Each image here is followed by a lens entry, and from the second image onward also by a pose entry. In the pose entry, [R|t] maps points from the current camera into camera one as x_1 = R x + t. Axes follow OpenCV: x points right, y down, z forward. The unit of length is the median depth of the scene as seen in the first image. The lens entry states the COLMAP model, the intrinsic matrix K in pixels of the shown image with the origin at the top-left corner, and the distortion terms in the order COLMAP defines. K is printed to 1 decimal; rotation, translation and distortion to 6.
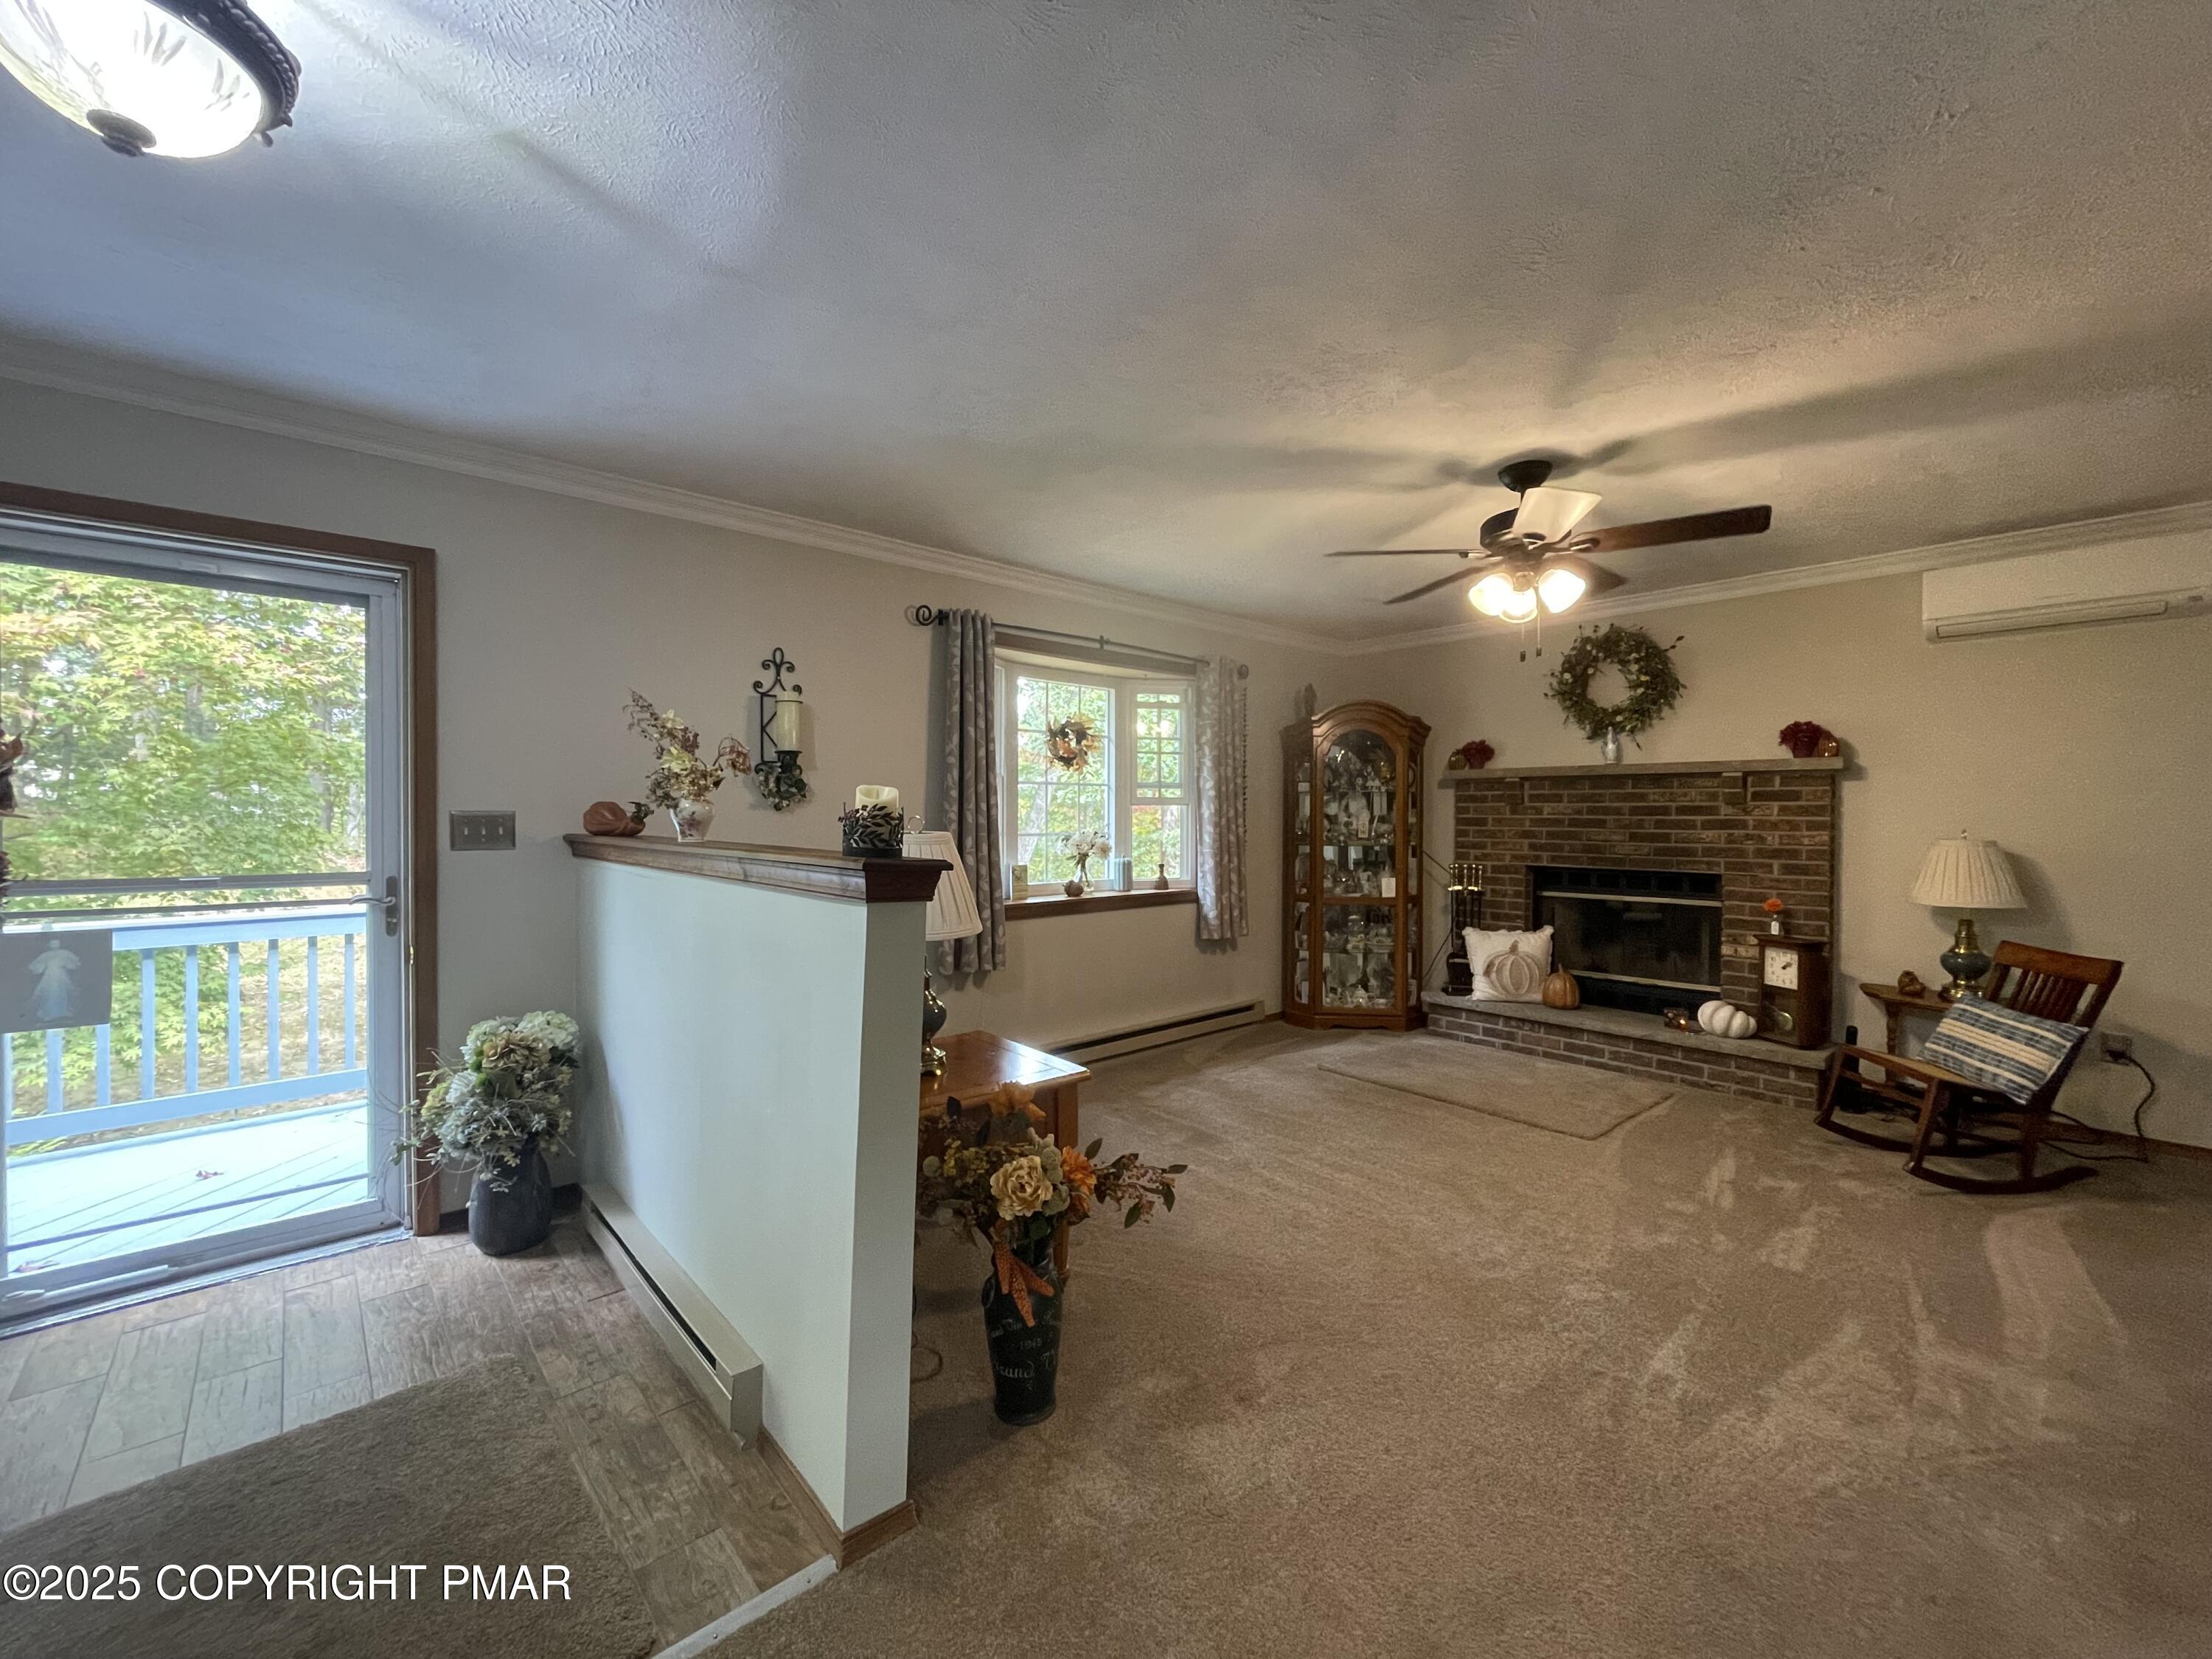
lens RADIAL K [[892.4, 0, 1105.8], [0, 892.4, 828.6], [0, 0, 1]] dist [-0.002671, -0.000510]
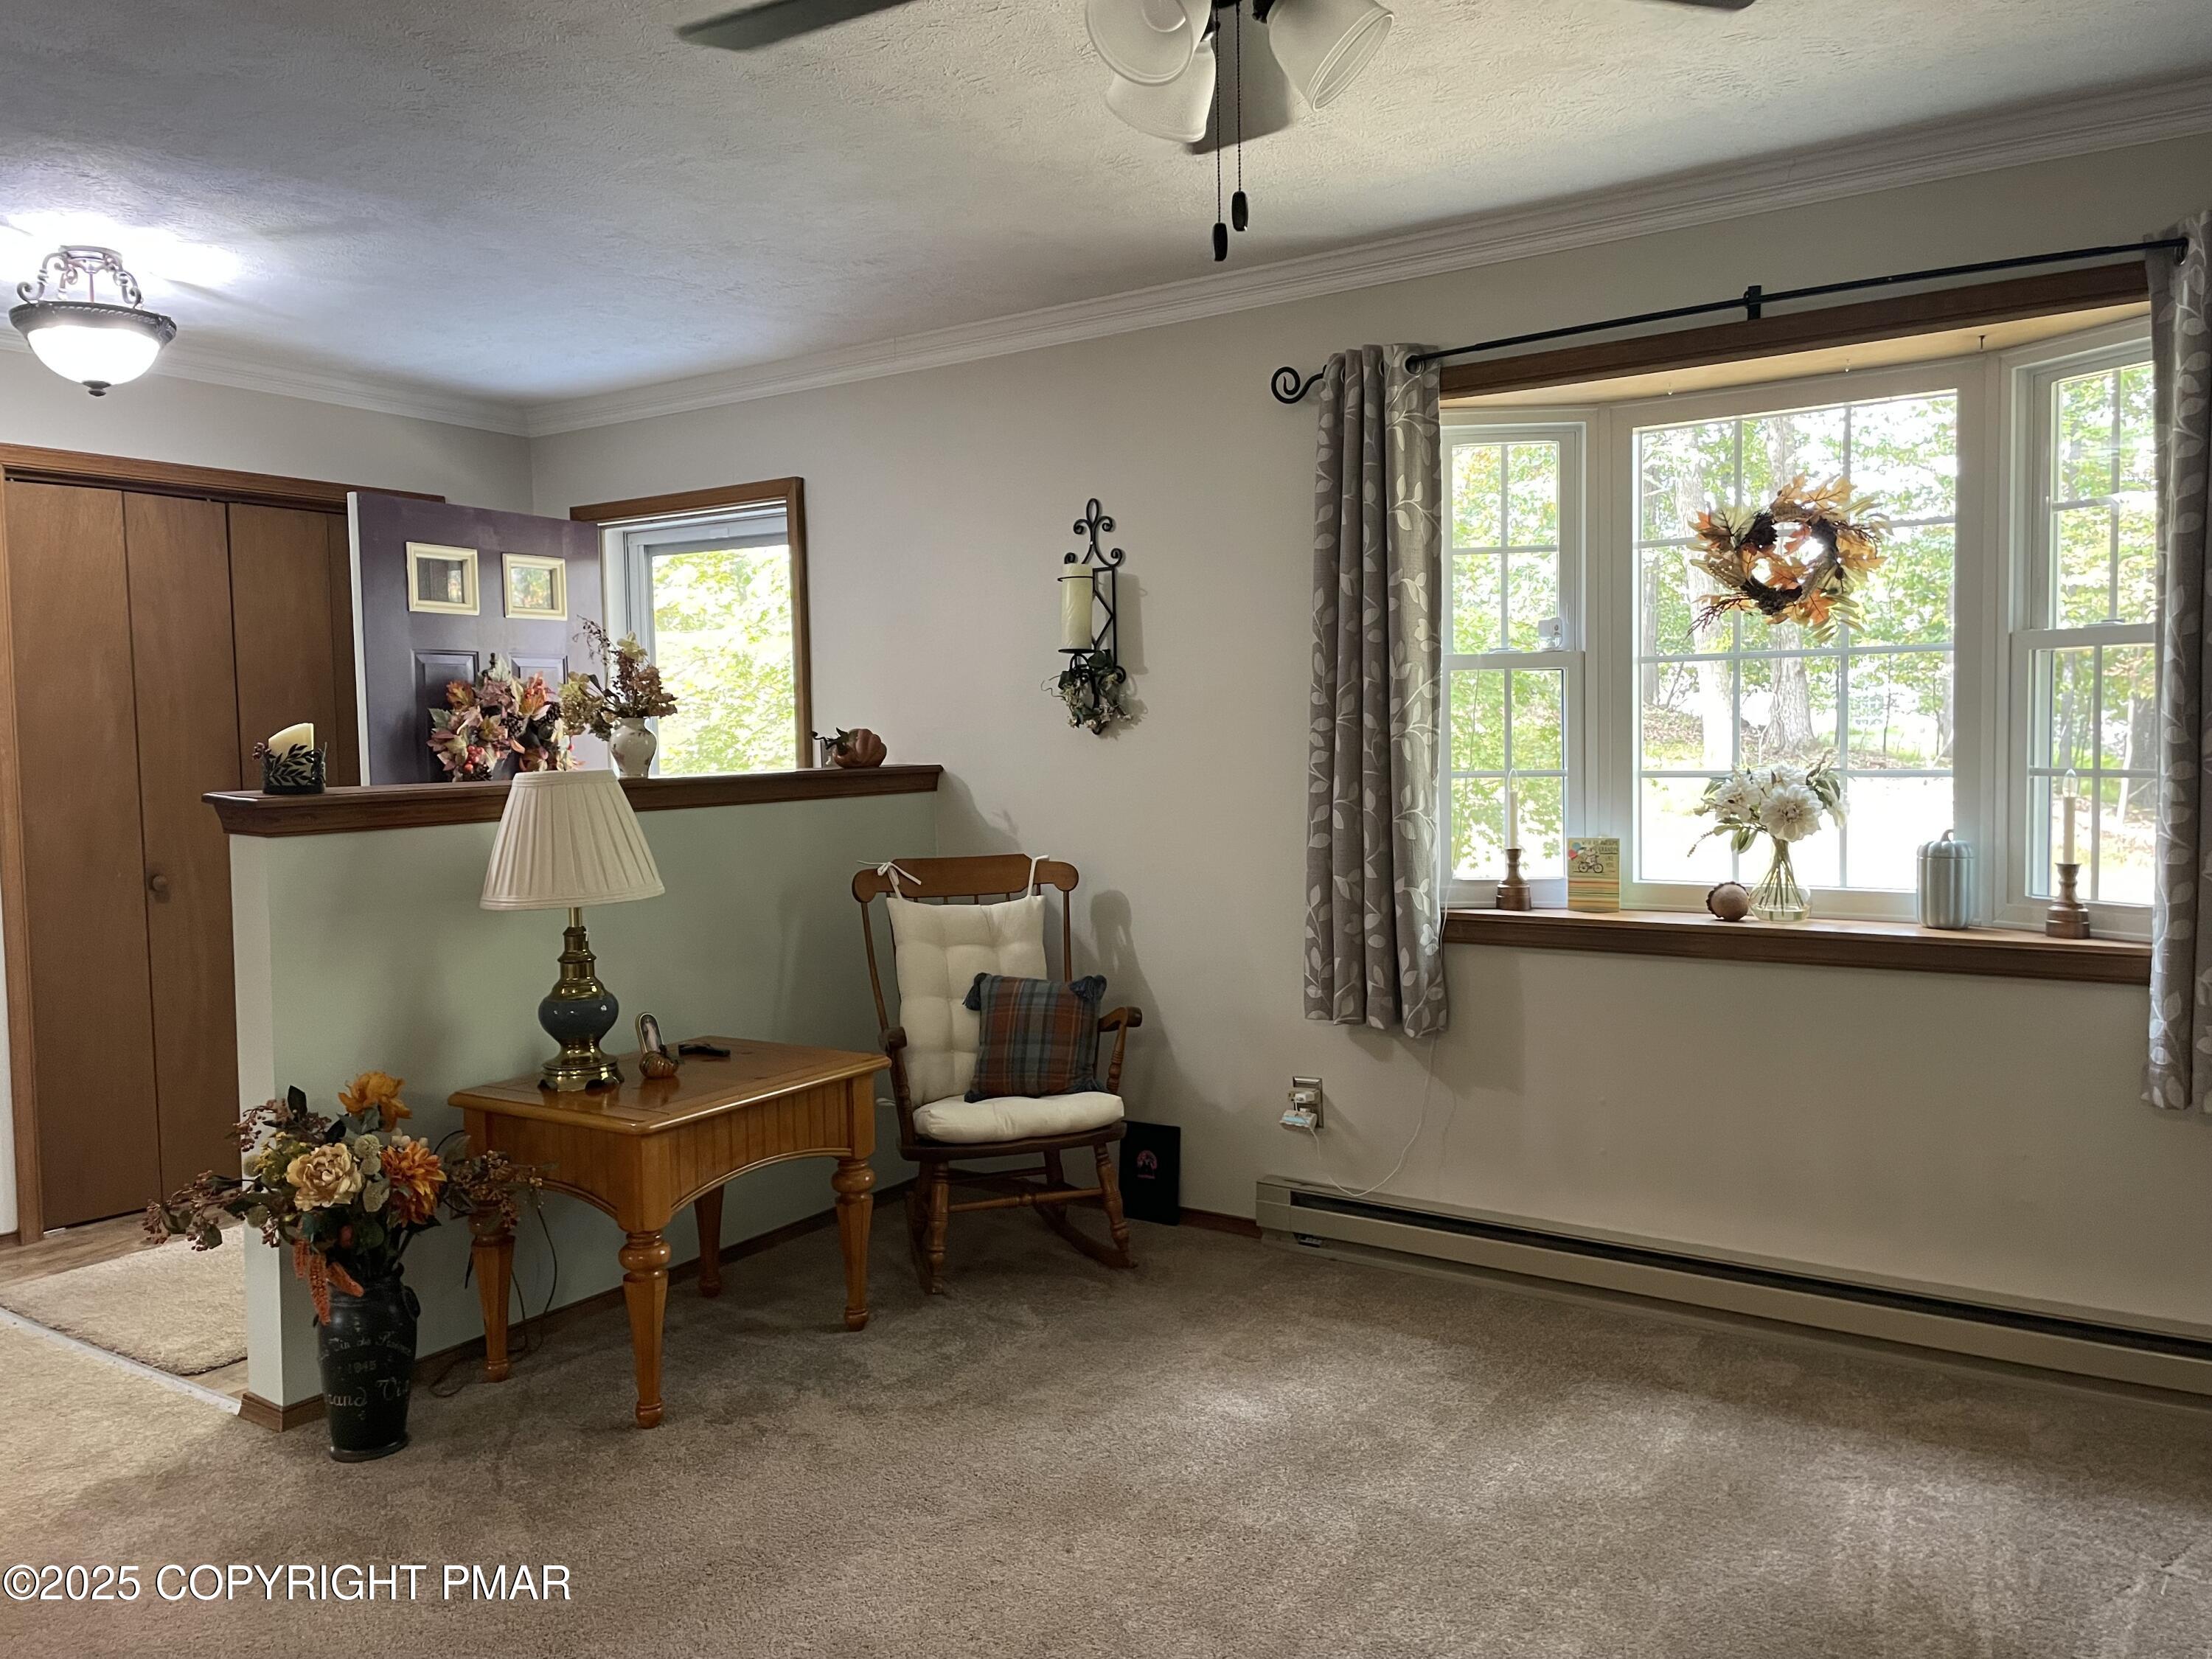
lens RADIAL K [[1658.7, 0, 1102.0], [0, 1658.7, 817.5], [0, 0, 1]] dist [0.122262, -0.159239]
pose [[0.230553, 0.042217, -0.972144, 0.743278], [0.000156, 0.999057, 0.043423, -0.008825], [0.973060, -0.010163, 0.230329, 0.574843]]
